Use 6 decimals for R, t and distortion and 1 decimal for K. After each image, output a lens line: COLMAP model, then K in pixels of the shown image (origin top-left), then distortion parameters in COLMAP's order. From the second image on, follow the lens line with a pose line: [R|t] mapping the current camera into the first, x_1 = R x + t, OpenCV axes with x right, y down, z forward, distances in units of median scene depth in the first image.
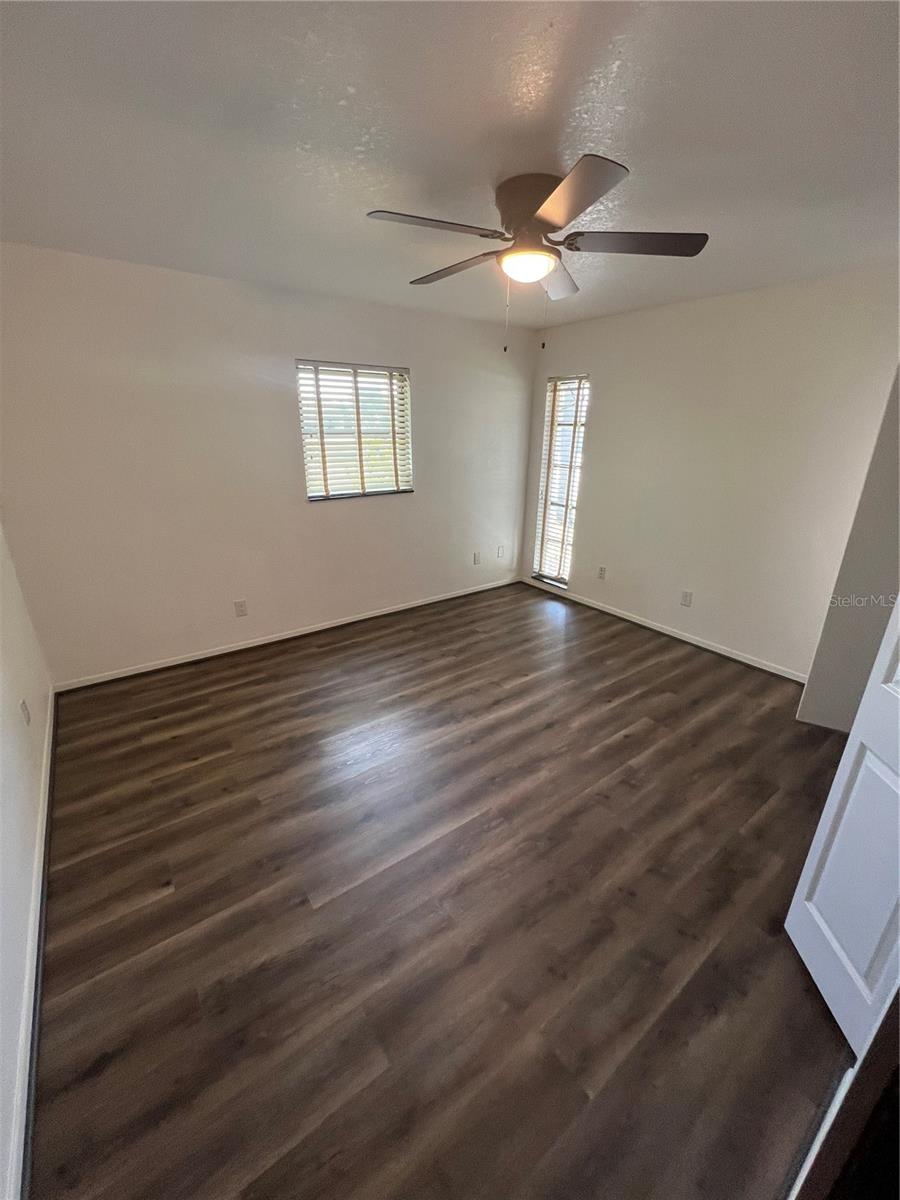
lens RADIAL K [[483.7, 0, 448.1], [0, 483.7, 602.3], [0, 0, 1]] dist [-0.003071, 0.000023]
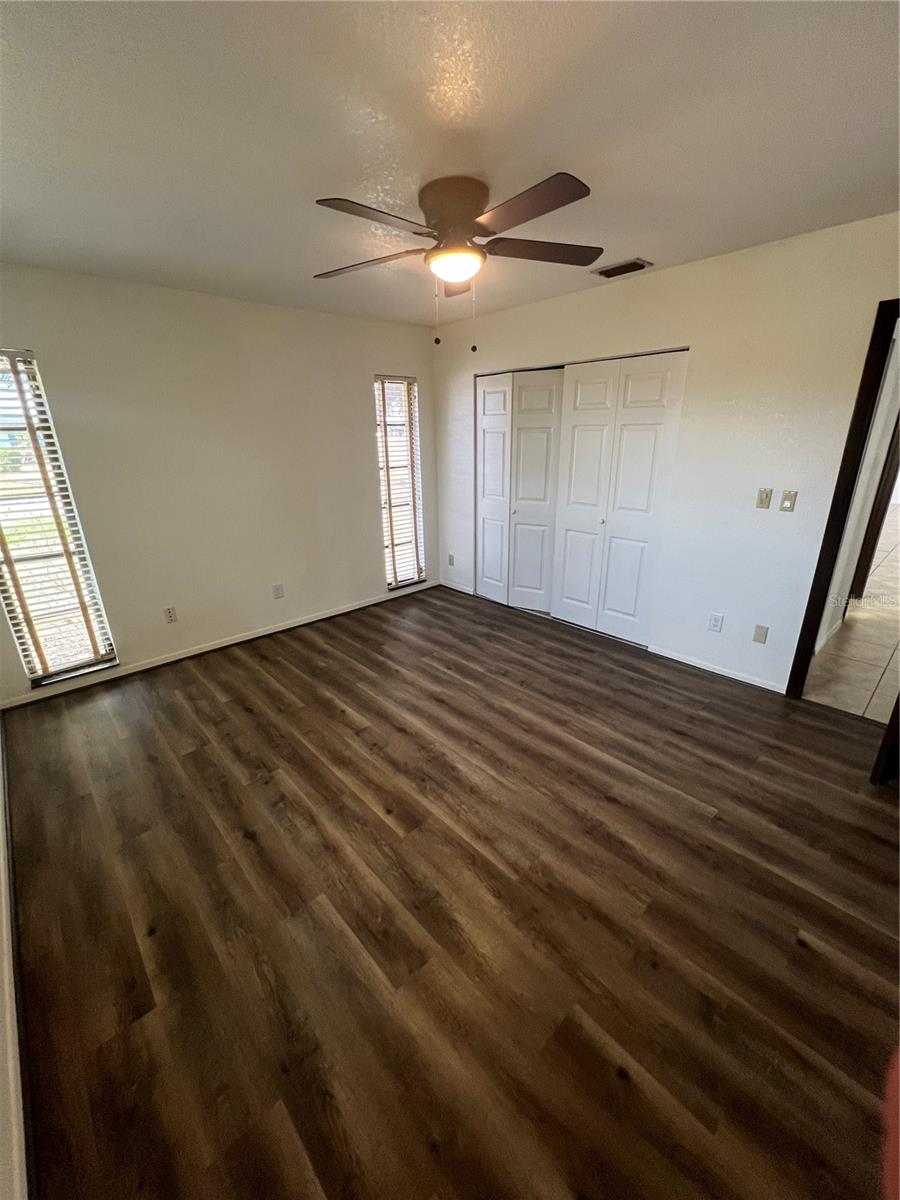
lens RADIAL K [[480.5, 0, 447.0], [0, 480.5, 596.8], [0, 0, 1]] dist [-0.000879, 0.000414]
pose [[-0.103469, -0.337257, 0.935709, -0.737682], [0.358191, 0.865004, 0.351381, -0.326527], [-0.927897, 0.371519, 0.031302, 0.883705]]
